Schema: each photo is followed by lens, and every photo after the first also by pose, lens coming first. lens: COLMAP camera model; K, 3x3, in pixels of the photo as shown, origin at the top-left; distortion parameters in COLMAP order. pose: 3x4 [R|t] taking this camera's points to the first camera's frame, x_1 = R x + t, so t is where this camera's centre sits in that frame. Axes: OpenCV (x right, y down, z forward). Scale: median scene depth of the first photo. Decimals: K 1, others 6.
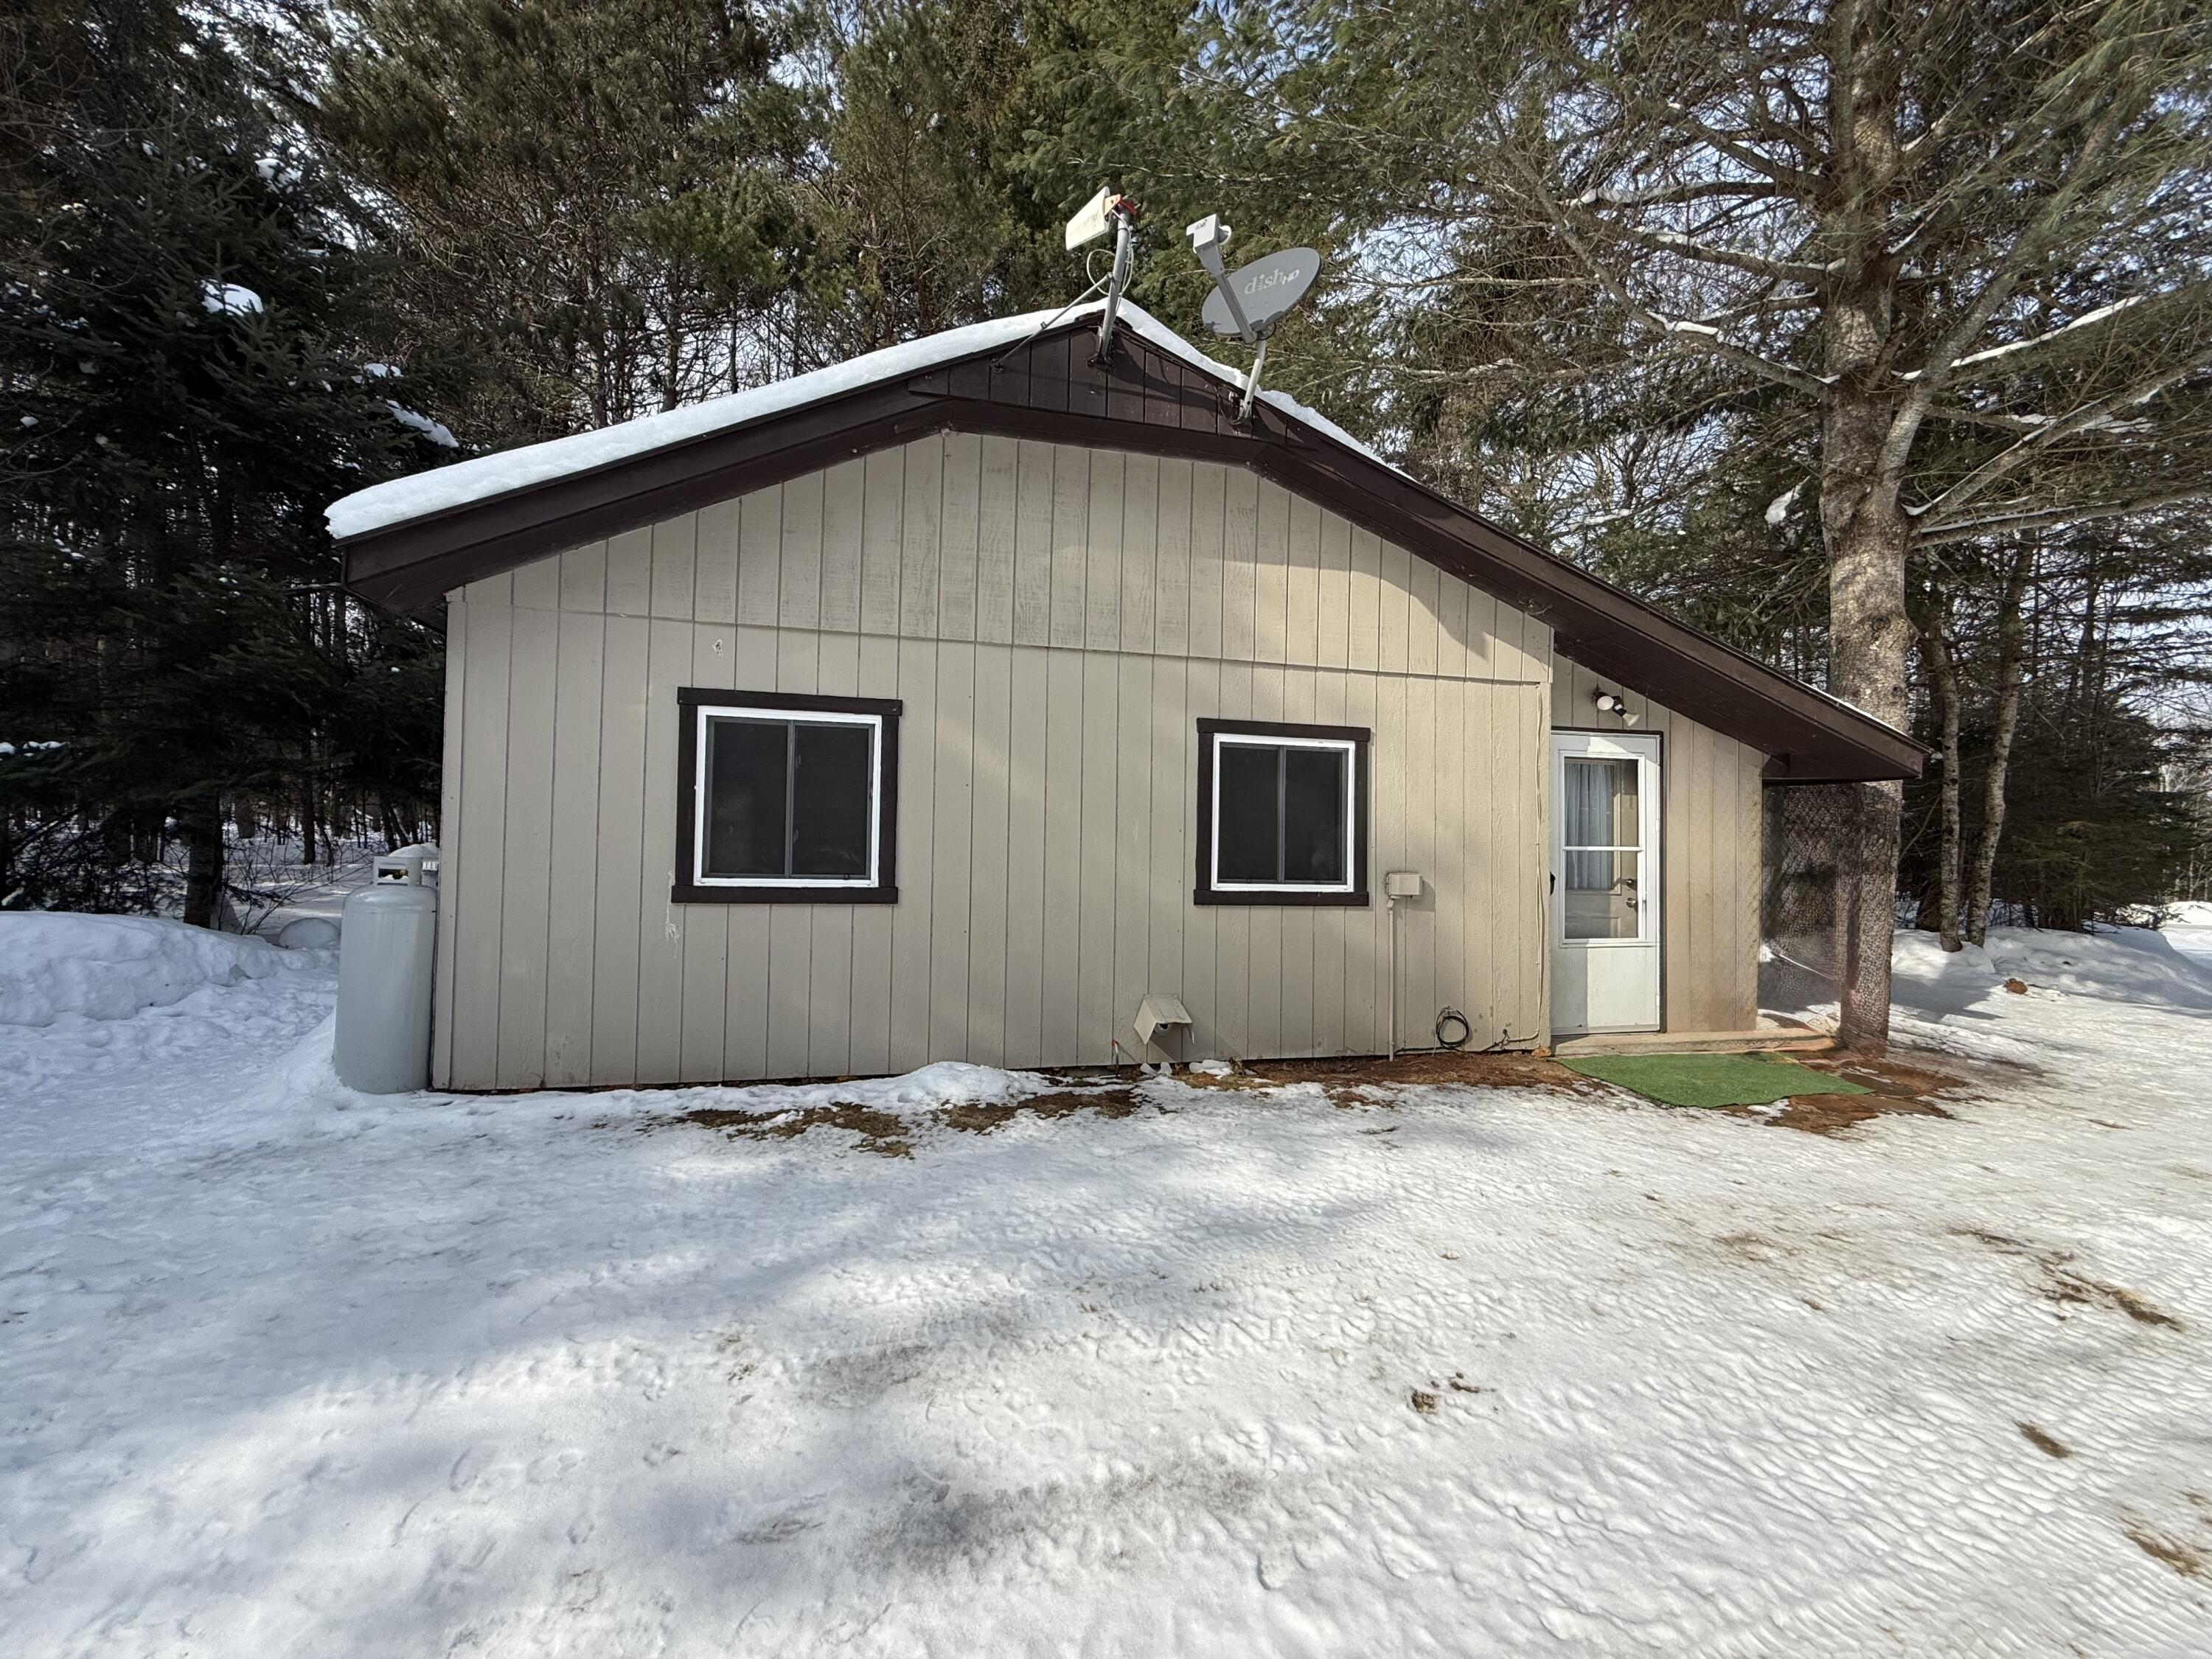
lens RADIAL K [[885.5, 0, 1176.0], [0, 885.5, 830.3], [0, 0, 1]] dist [0.012538, 0.000042]
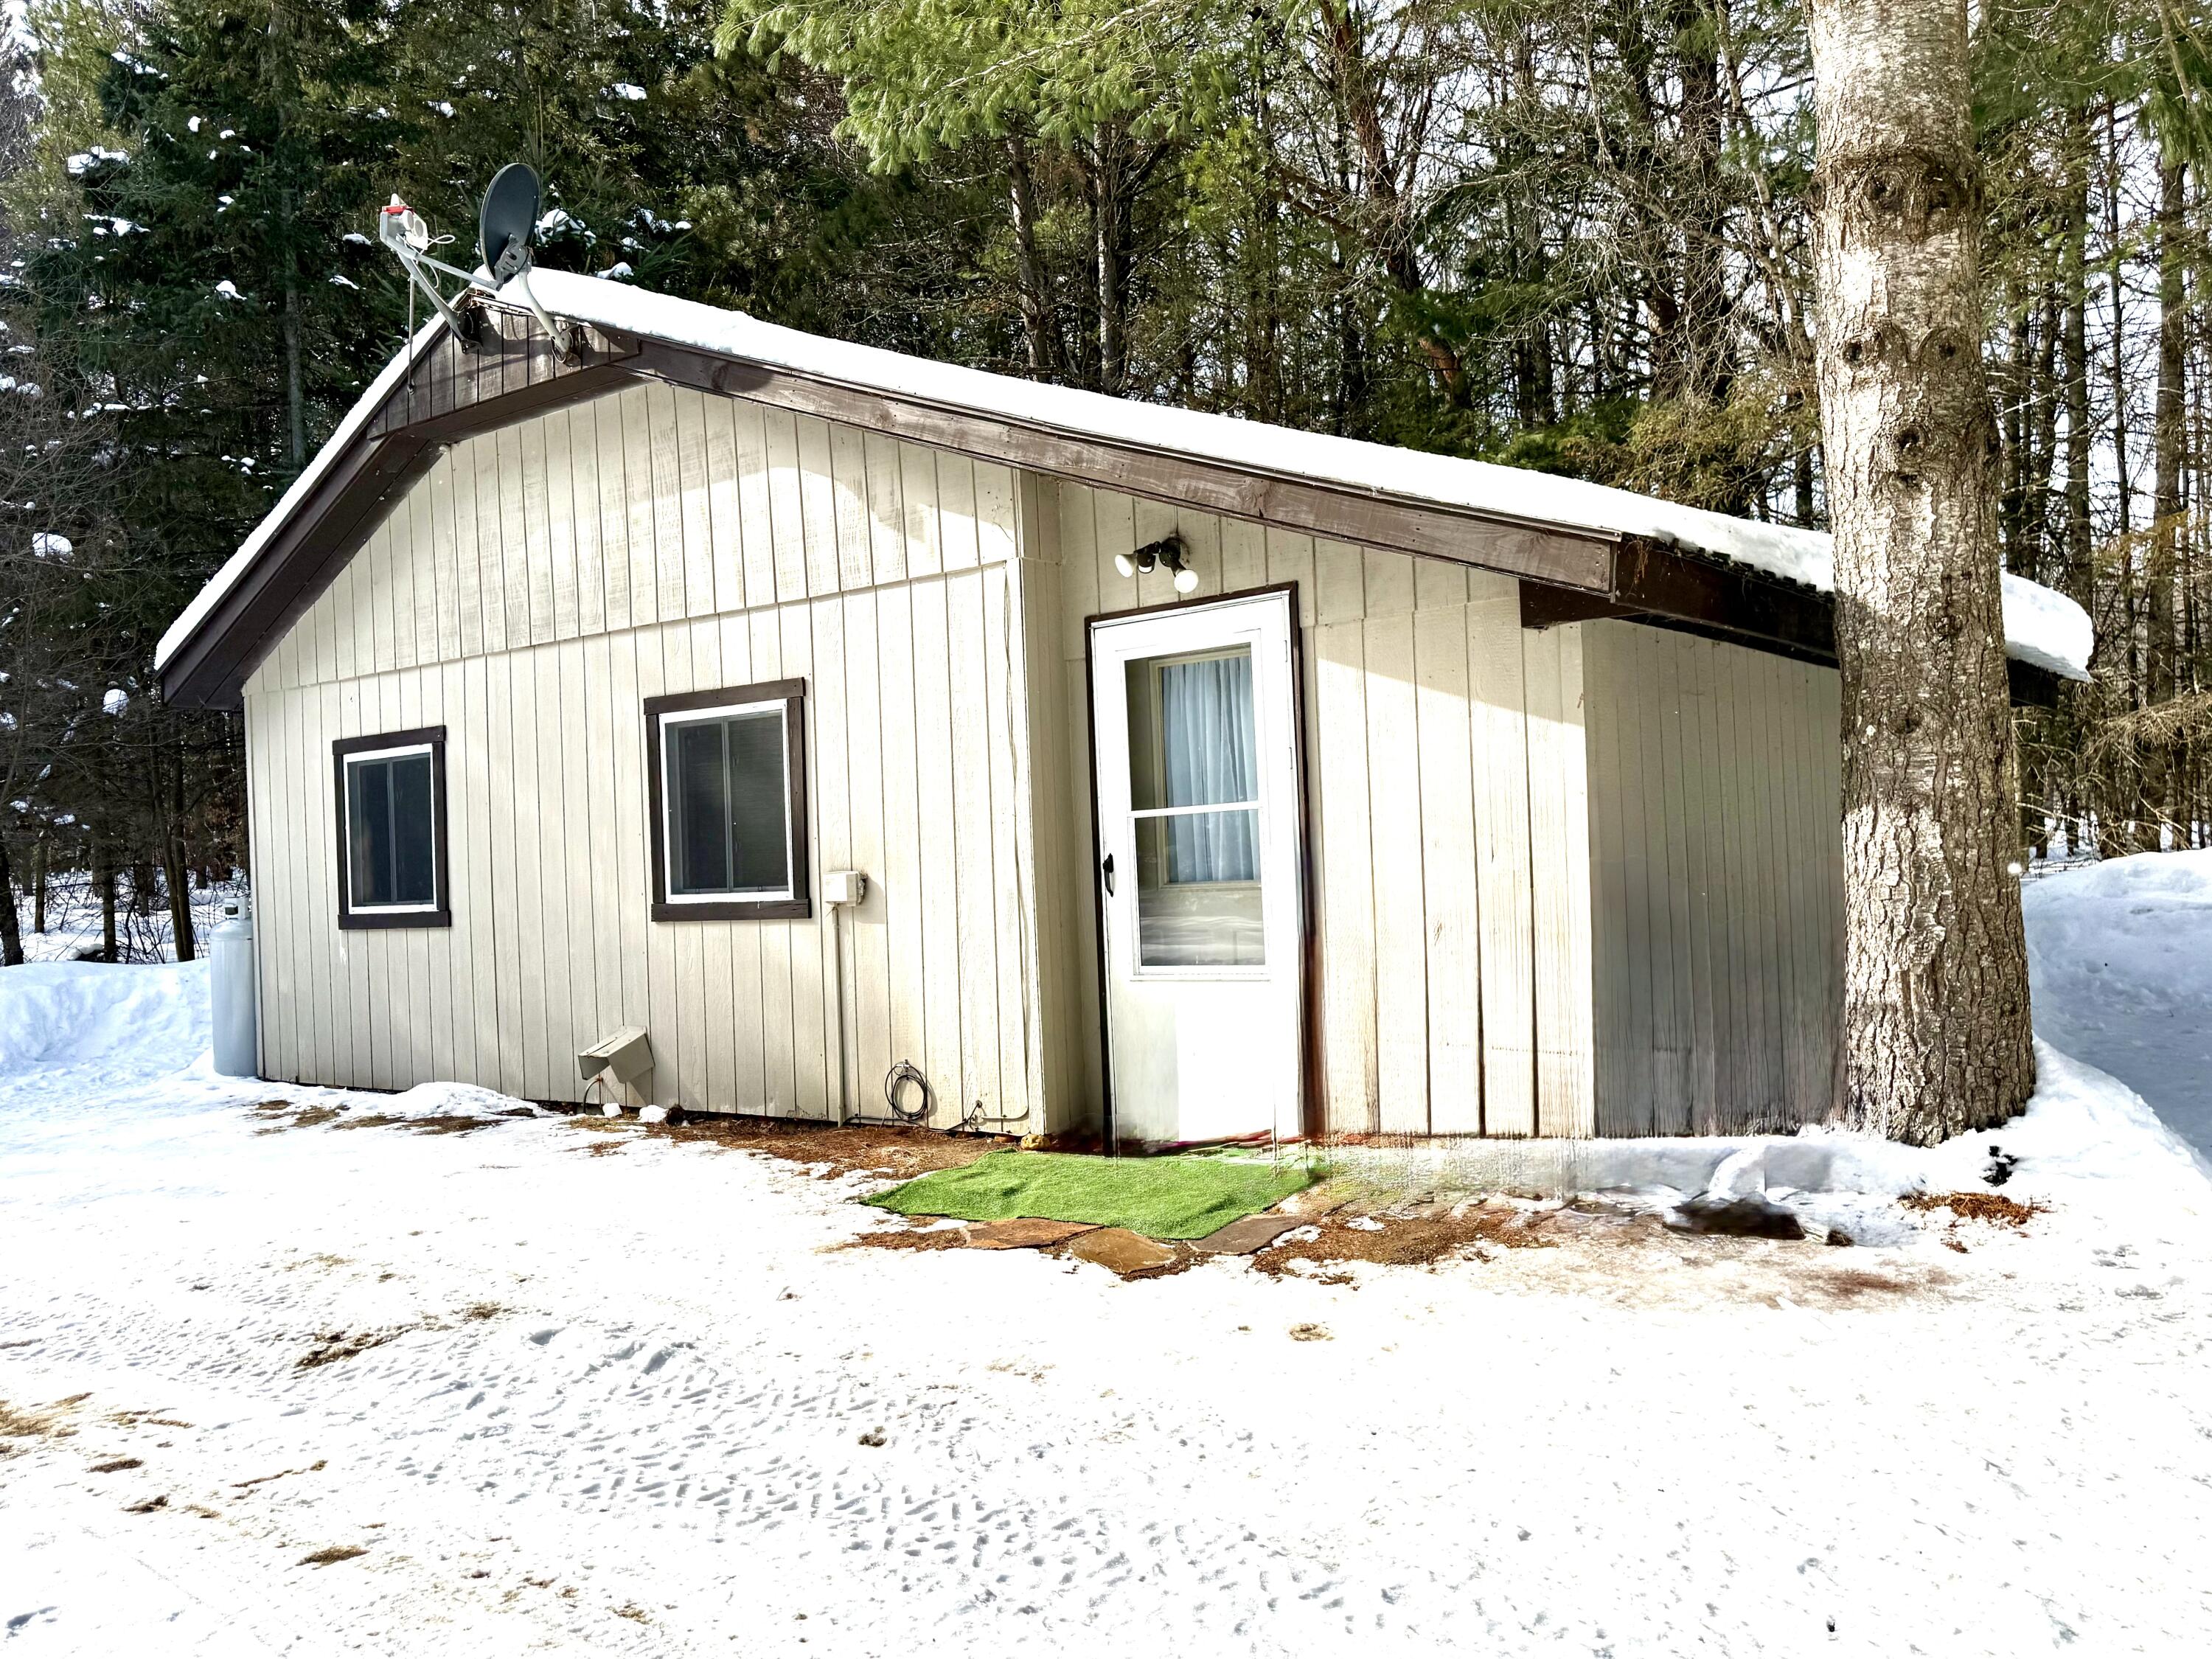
lens RADIAL K [[1651.9, 0, 1106.0], [0, 1651.9, 829.5], [0, 0, 1]] dist [0.024054, -0.003238]
pose [[0.651093, -0.061412, -0.756510, 1.490844], [0.079511, 0.996756, -0.012483, 0.050981], [0.754822, -0.052023, 0.653863, 0.304008]]
